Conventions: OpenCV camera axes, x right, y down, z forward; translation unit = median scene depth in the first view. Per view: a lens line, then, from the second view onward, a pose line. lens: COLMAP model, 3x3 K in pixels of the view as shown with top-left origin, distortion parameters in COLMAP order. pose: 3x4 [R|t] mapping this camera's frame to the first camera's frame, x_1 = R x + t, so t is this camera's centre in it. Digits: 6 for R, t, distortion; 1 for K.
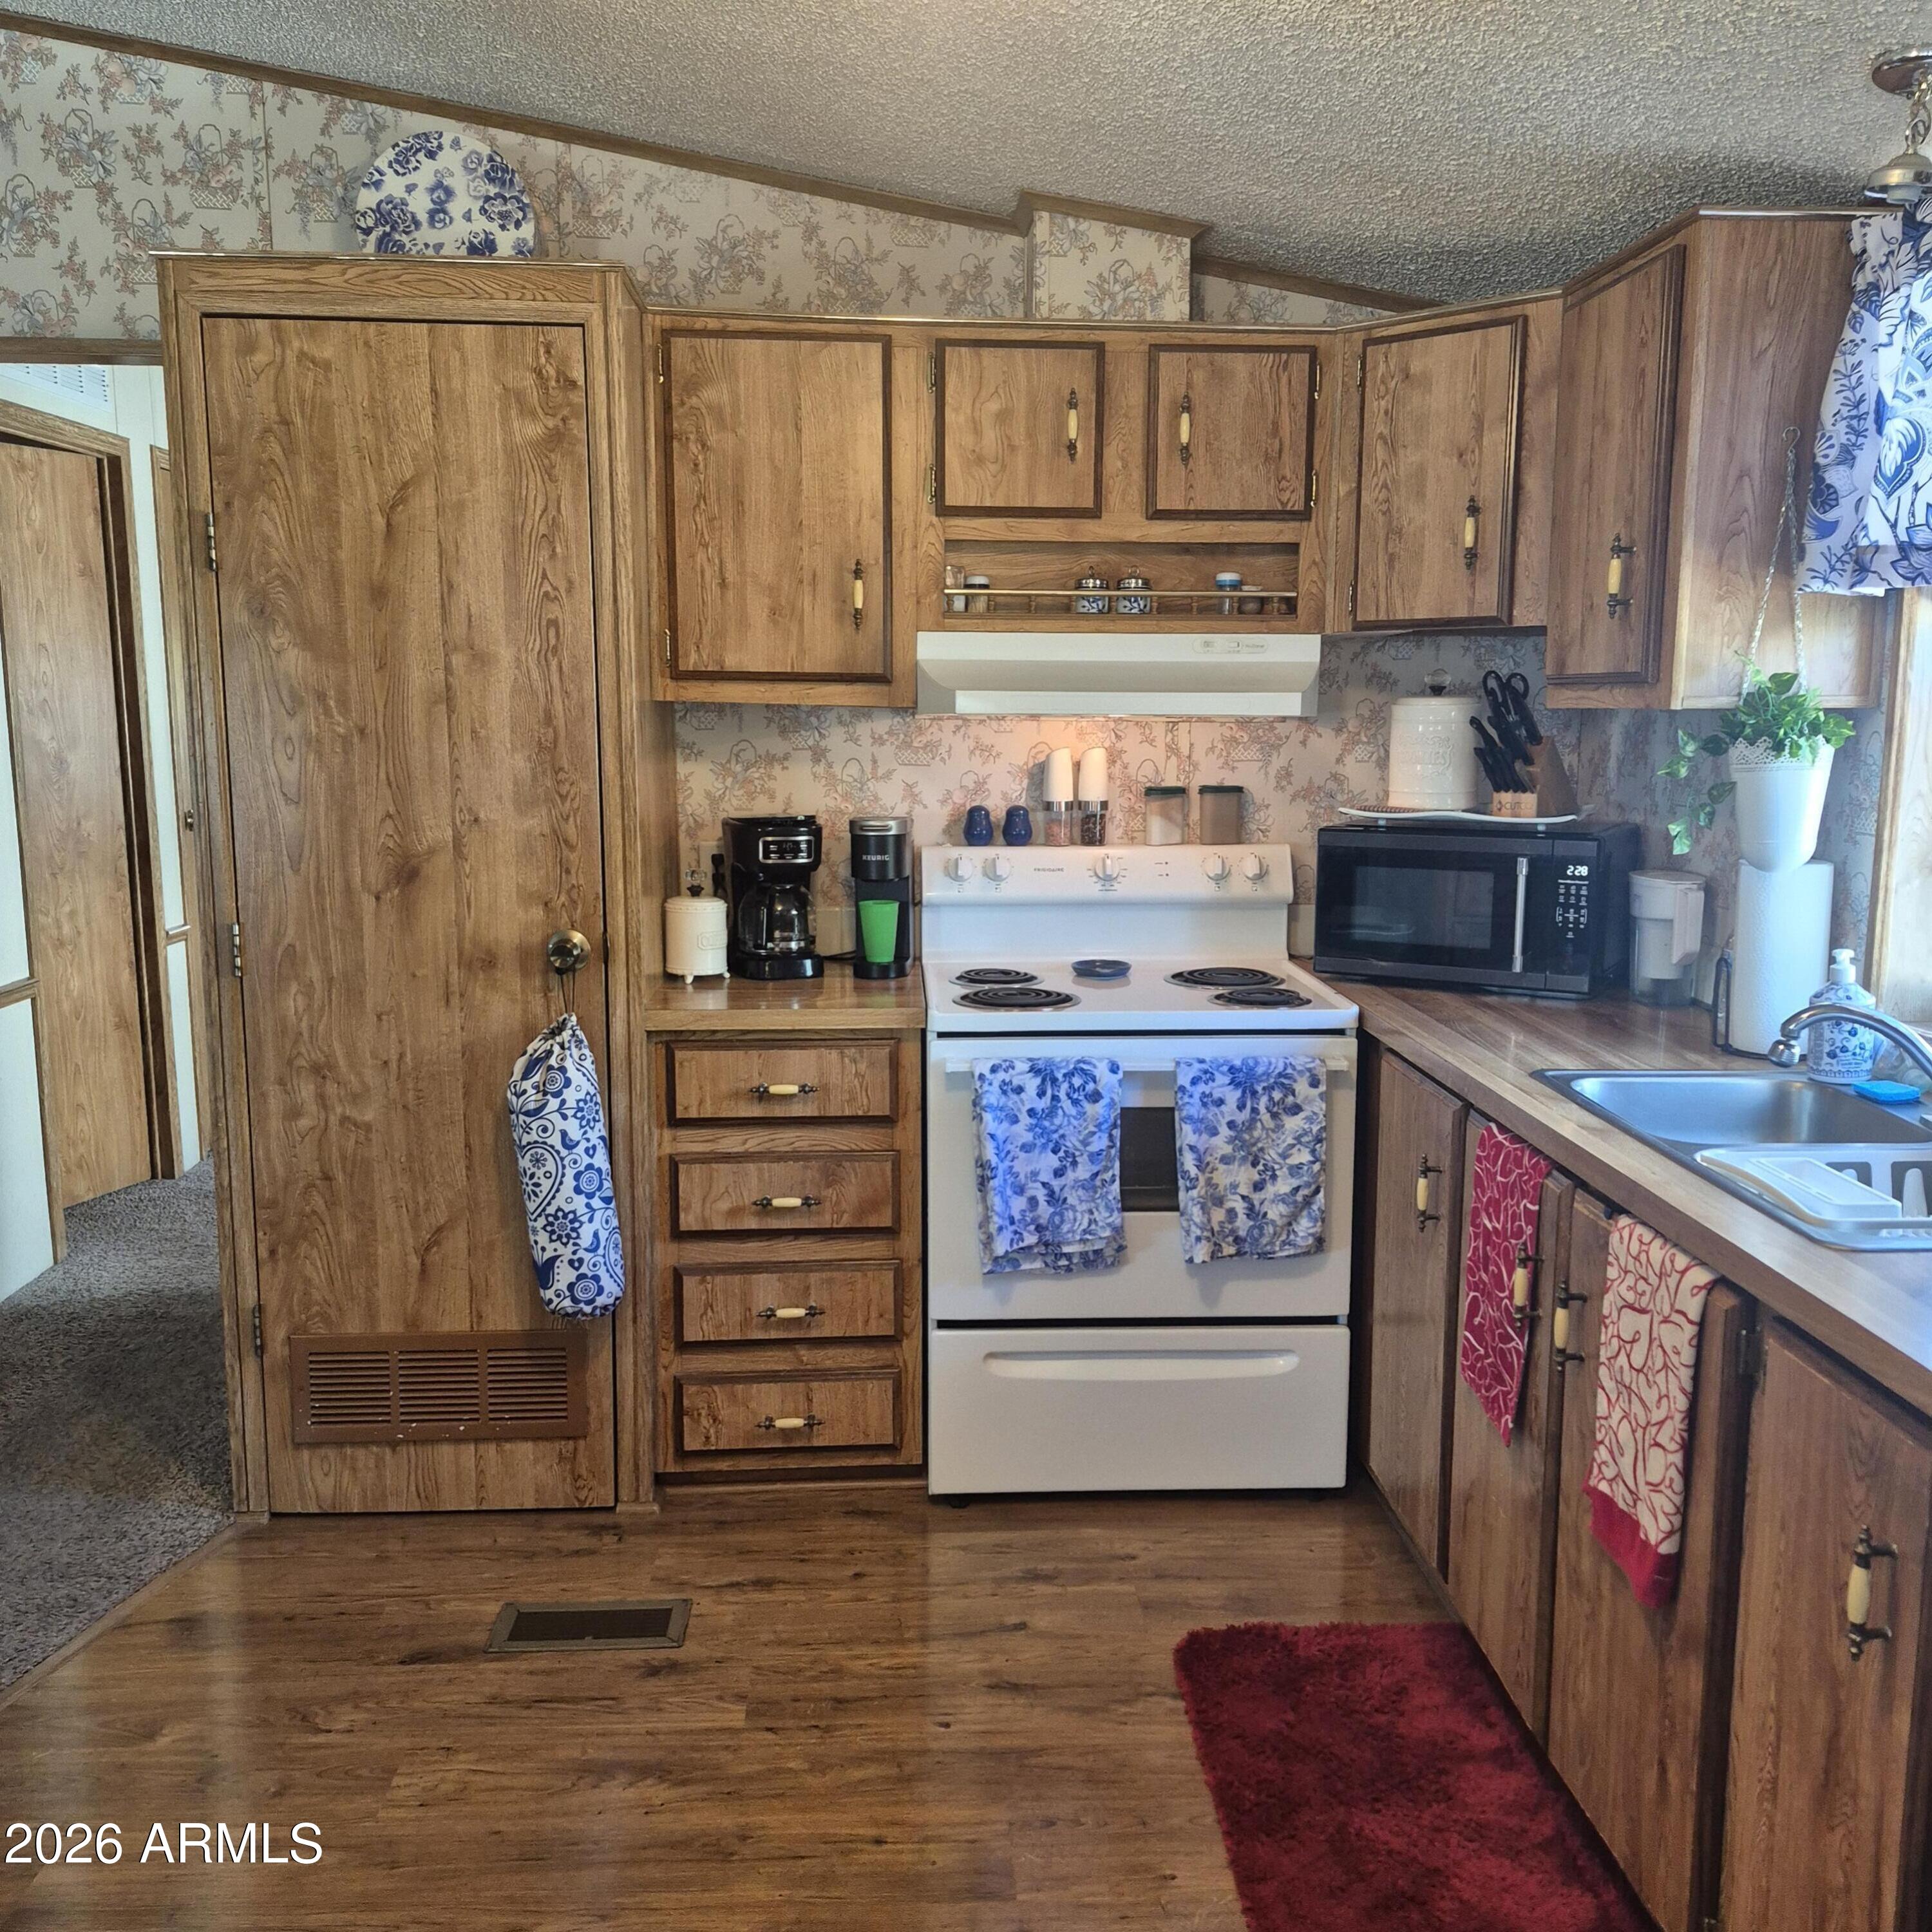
lens RADIAL K [[1763.6, 0, 987.8], [0, 1763.6, 970.2], [0, 0, 1]] dist [0.144585, -0.200939]
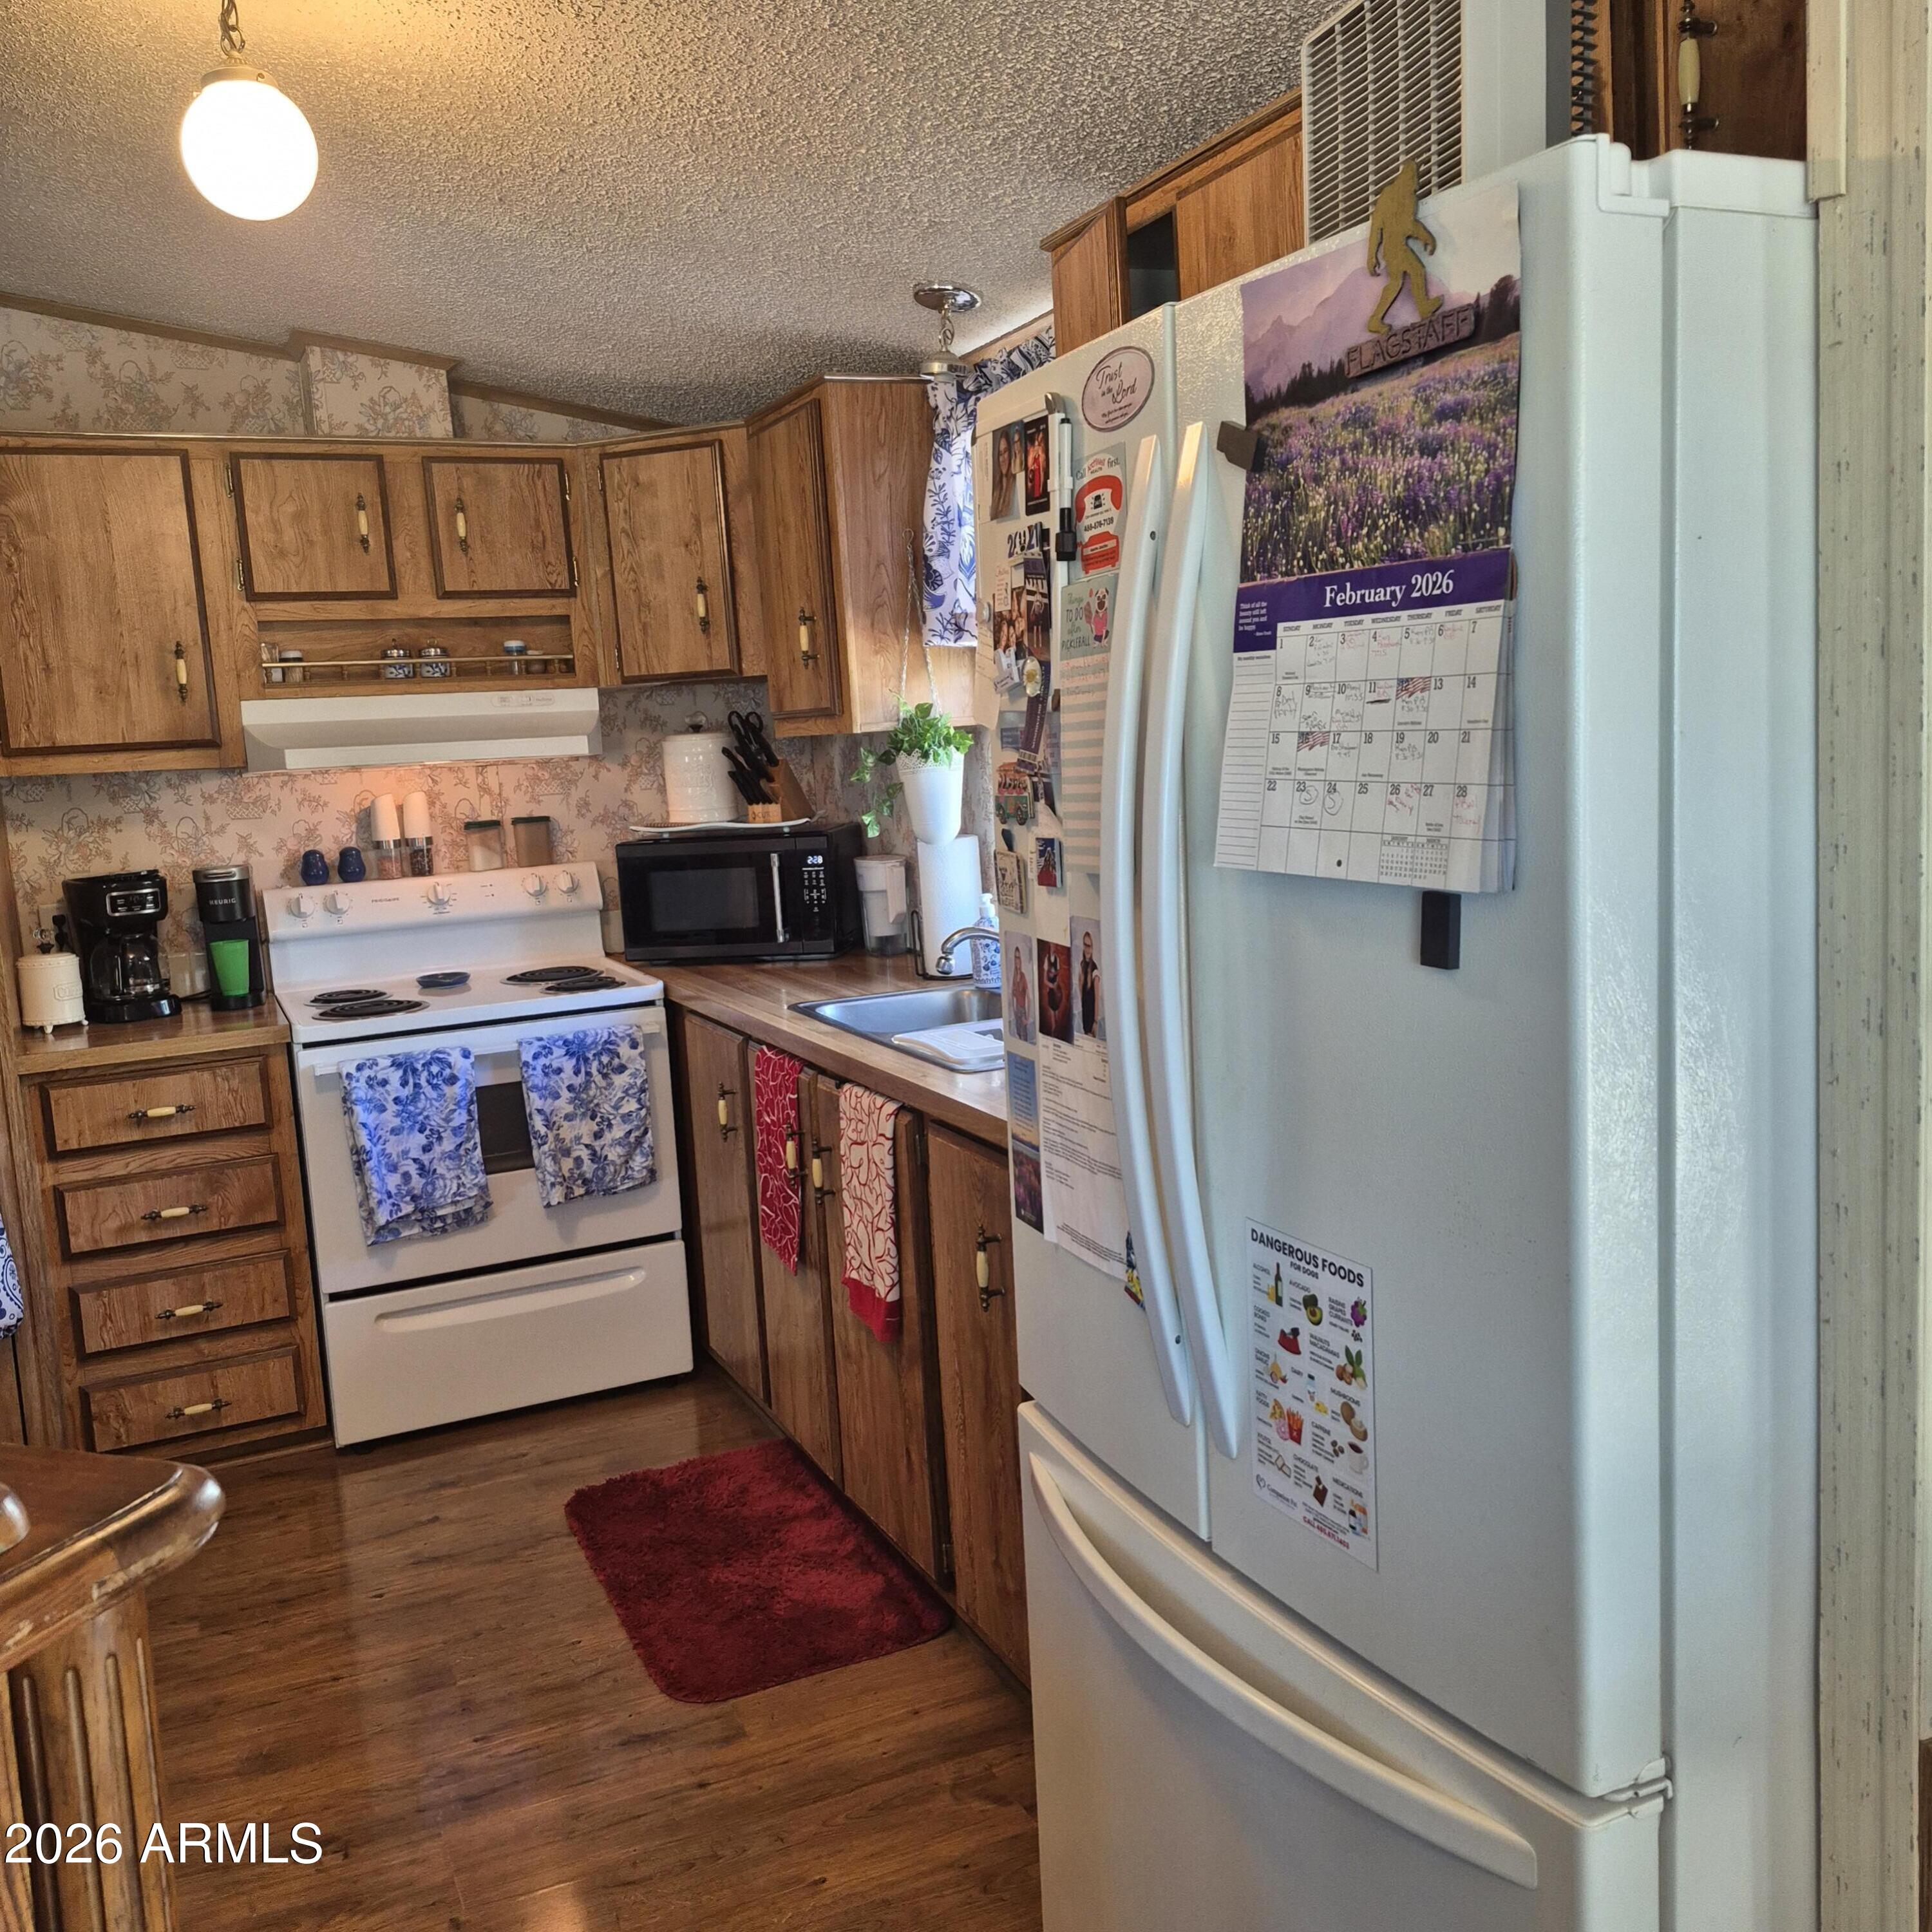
lens RADIAL K [[1755.8, 0, 942.0], [0, 1755.8, 954.7], [0, 0, 1]] dist [0.136105, -0.215068]
pose [[0.933802, -0.106001, 0.341727, -0.030173], [0.117161, 0.993039, -0.012119, 0.040587], [-0.338064, 0.051353, 0.939721, -0.239977]]
